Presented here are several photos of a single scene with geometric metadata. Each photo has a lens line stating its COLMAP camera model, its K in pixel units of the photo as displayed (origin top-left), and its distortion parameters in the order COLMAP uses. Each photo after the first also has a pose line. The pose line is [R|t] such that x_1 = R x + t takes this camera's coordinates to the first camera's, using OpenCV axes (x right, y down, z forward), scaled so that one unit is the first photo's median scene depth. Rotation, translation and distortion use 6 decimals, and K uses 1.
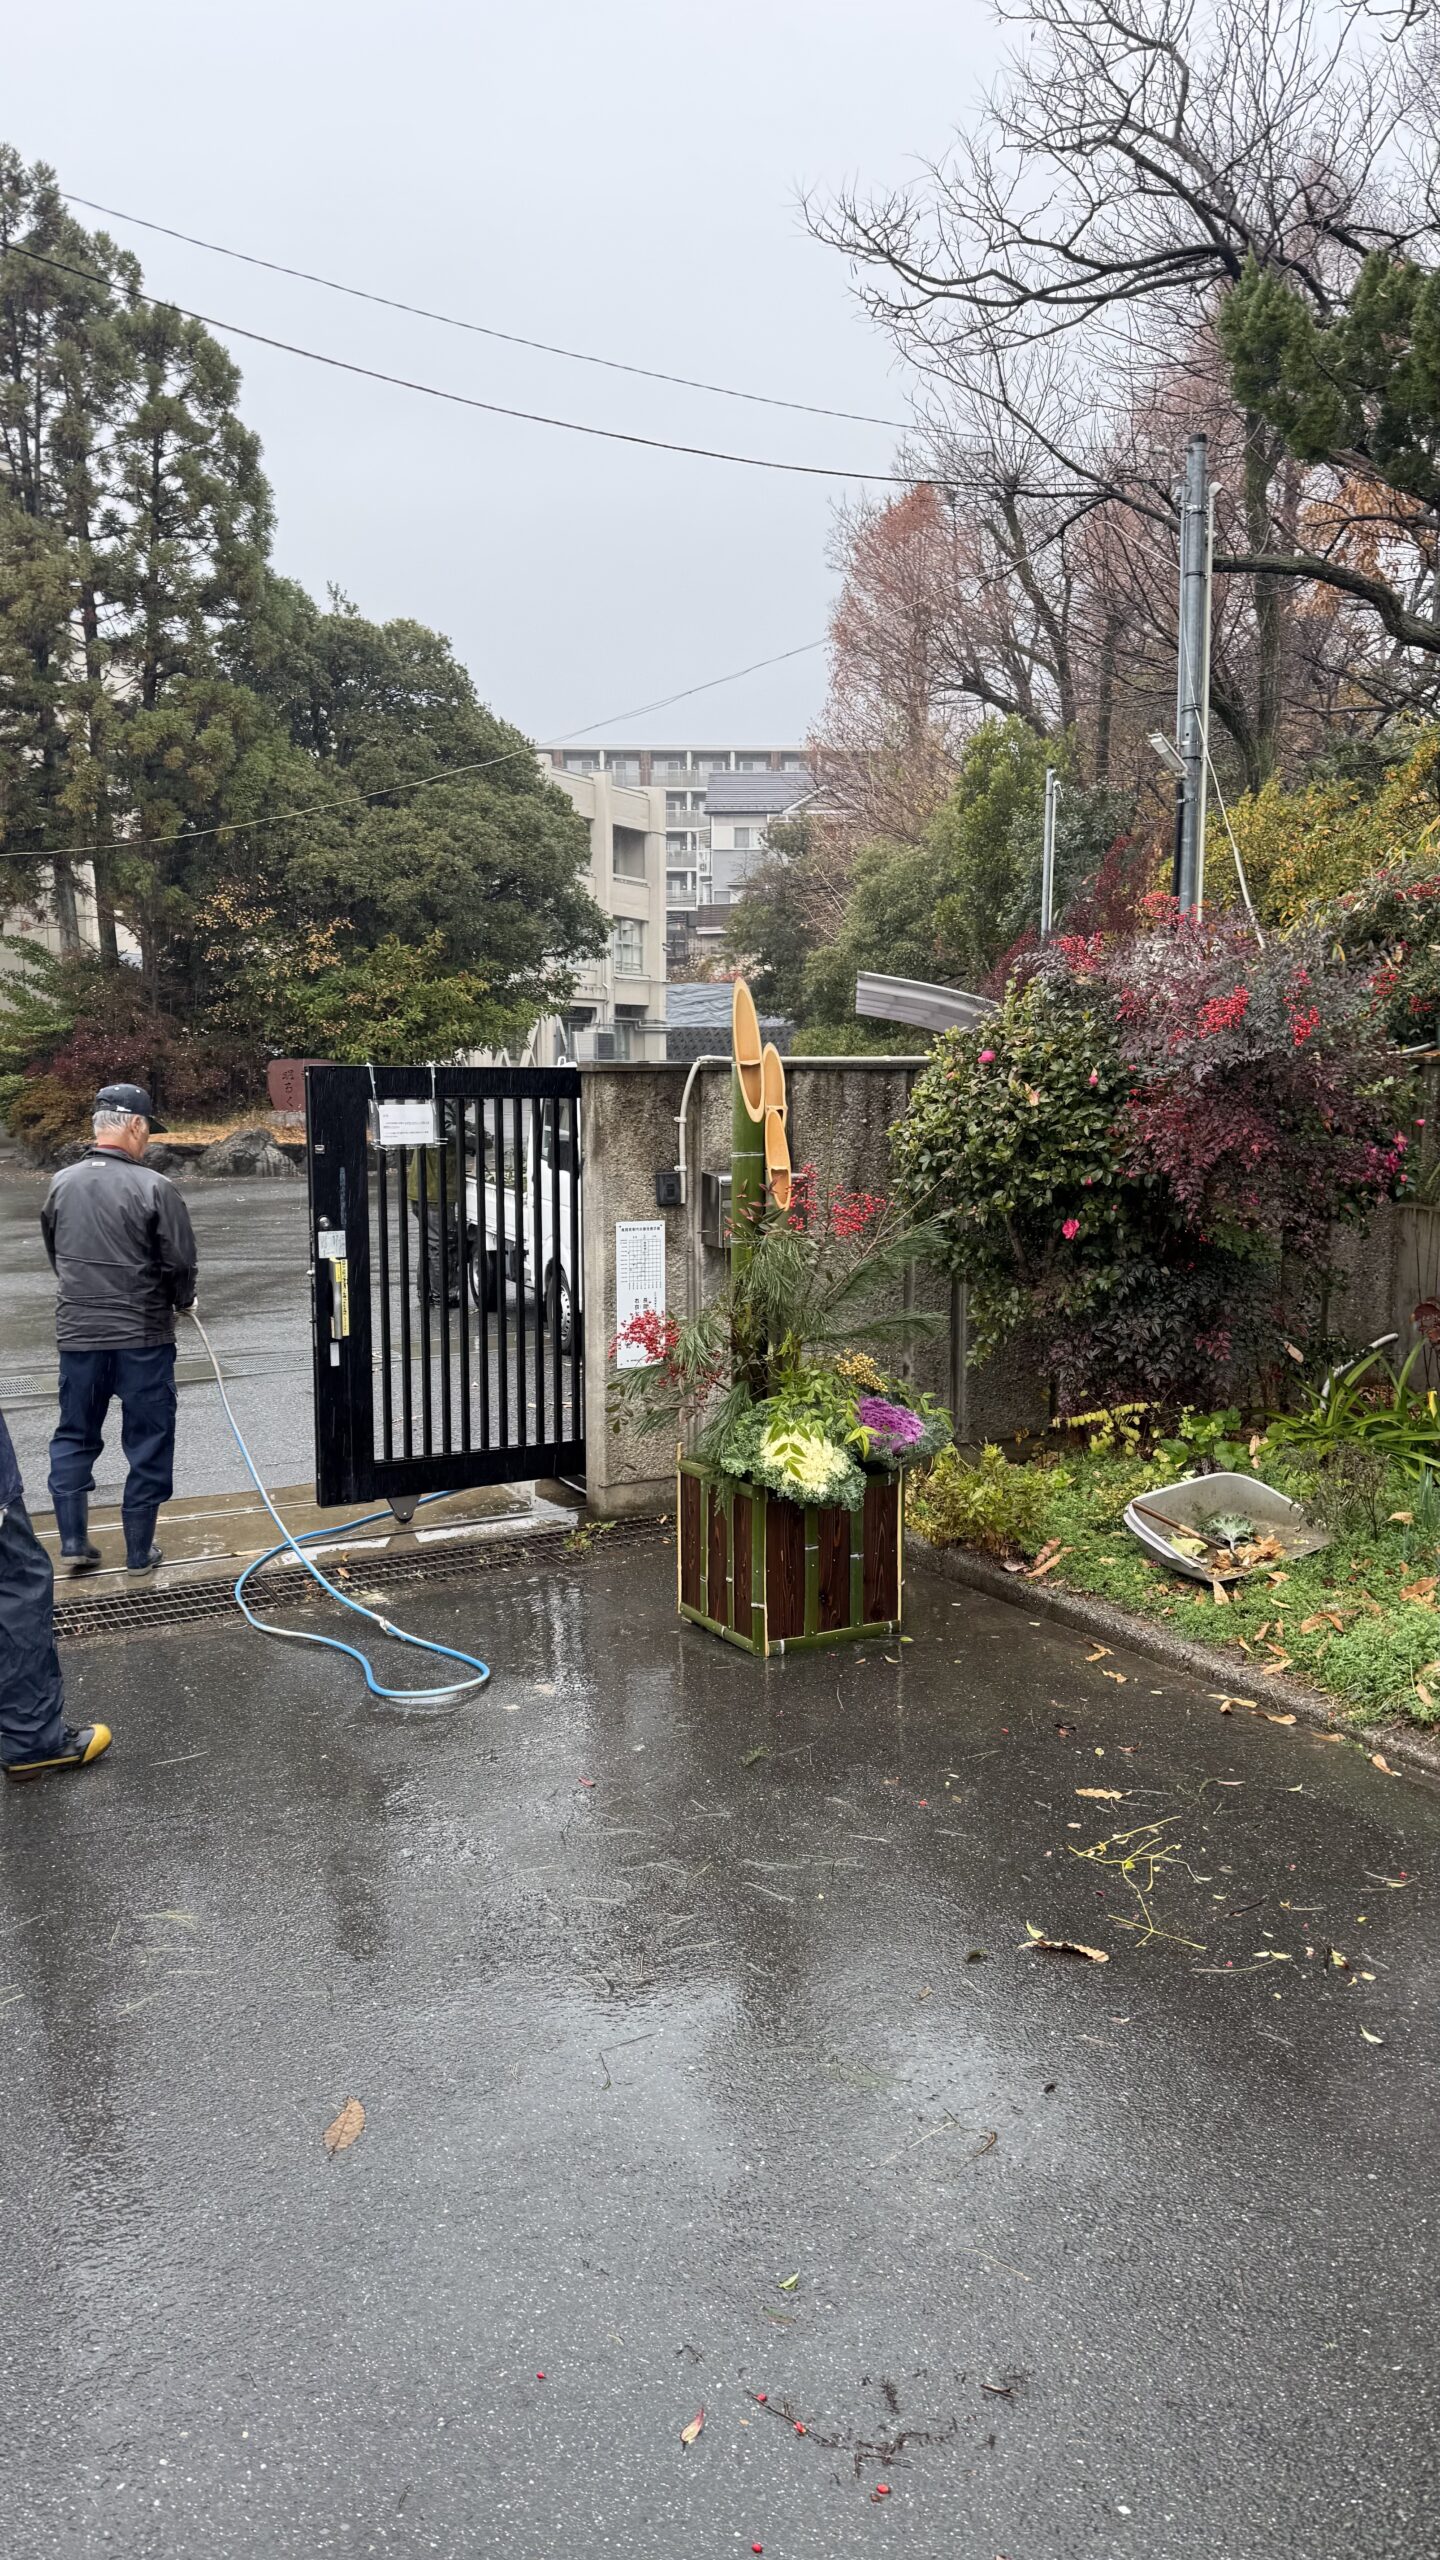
lens RADIAL K [[1779.9, 0, 741.6], [0, 1779.9, 1302.2], [0, 0, 1]] dist [0.053816, -0.069765]
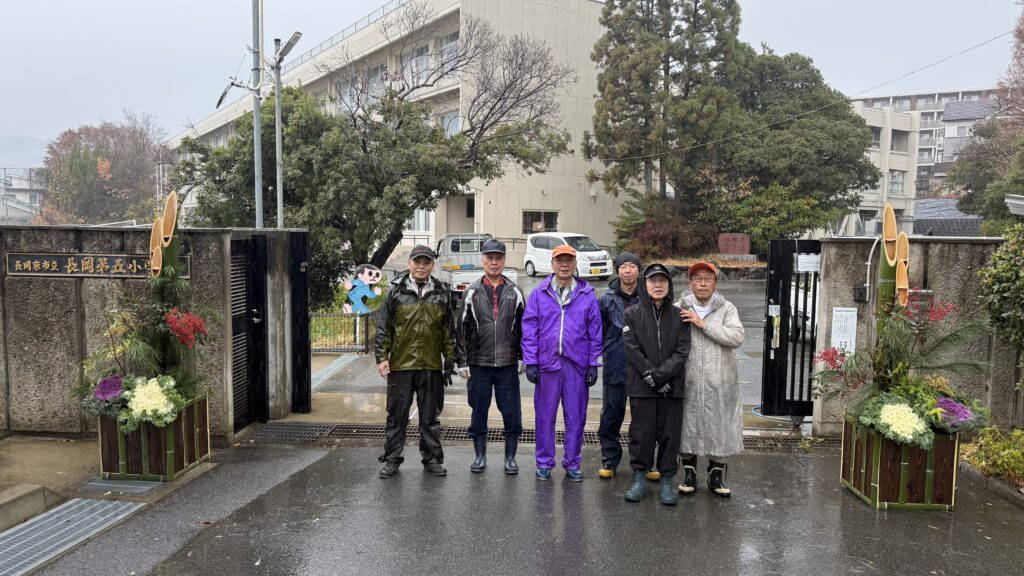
lens RADIAL K [[712.0, 0, 509.7], [0, 712.0, 298.3], [0, 0, 1]] dist [0.053816, -0.069765]
pose [[0.849191, 0.058764, -0.524807, 0.017243], [-0.081340, 0.996485, -0.020039, -0.001216], [0.521785, 0.059705, 0.850985, -0.001117]]
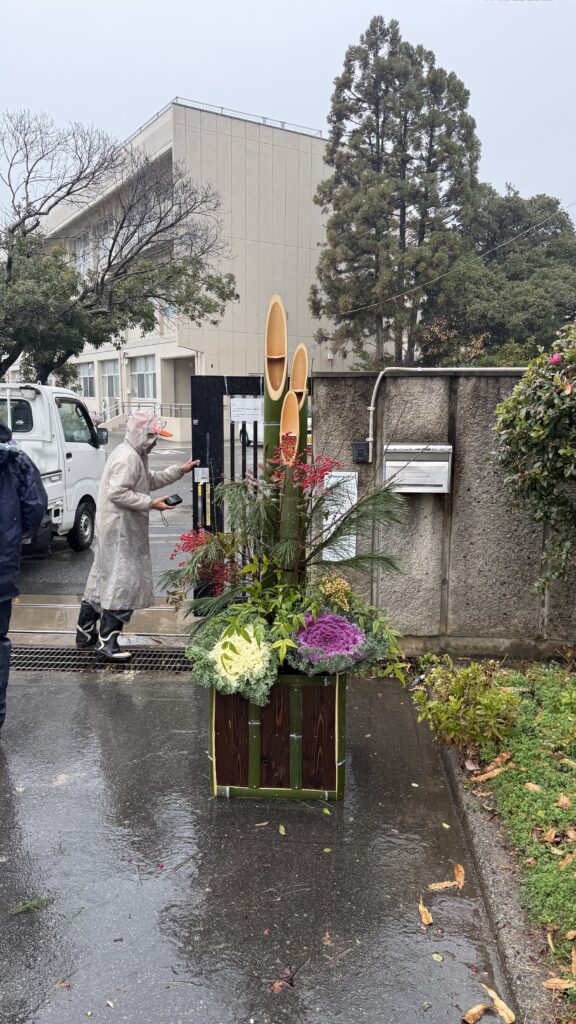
lens RADIAL K [[712.0, 0, 293.2], [0, 712.0, 519.4], [0, 0, 1]] dist [0.053816, -0.069765]
pose [[0.840673, 0.092188, -0.533639, 0.072397], [-0.078298, 0.995741, 0.048670, -0.008763], [0.535853, 0.000867, 0.844311, 0.125070]]
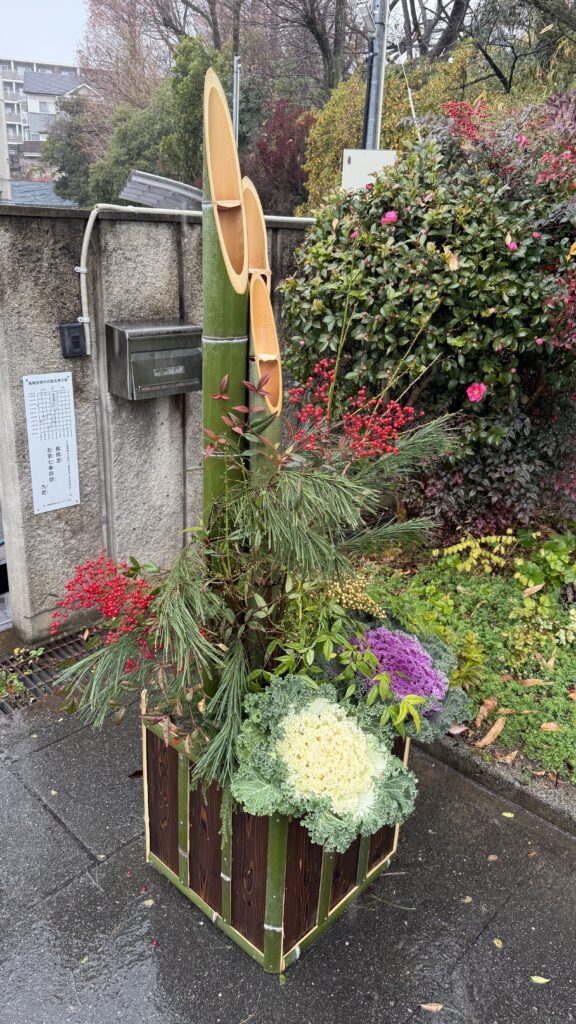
lens RADIAL K [[712.0, 0, 288.0], [0, 712.0, 507.4], [0, 0, 1]] dist [0.053816, -0.069765]
pose [[0.954201, -0.067200, 0.291522, -0.014353], [-0.002728, 0.972450, 0.233094, -0.019224], [-0.299155, -0.223213, 0.927730, 0.161098]]
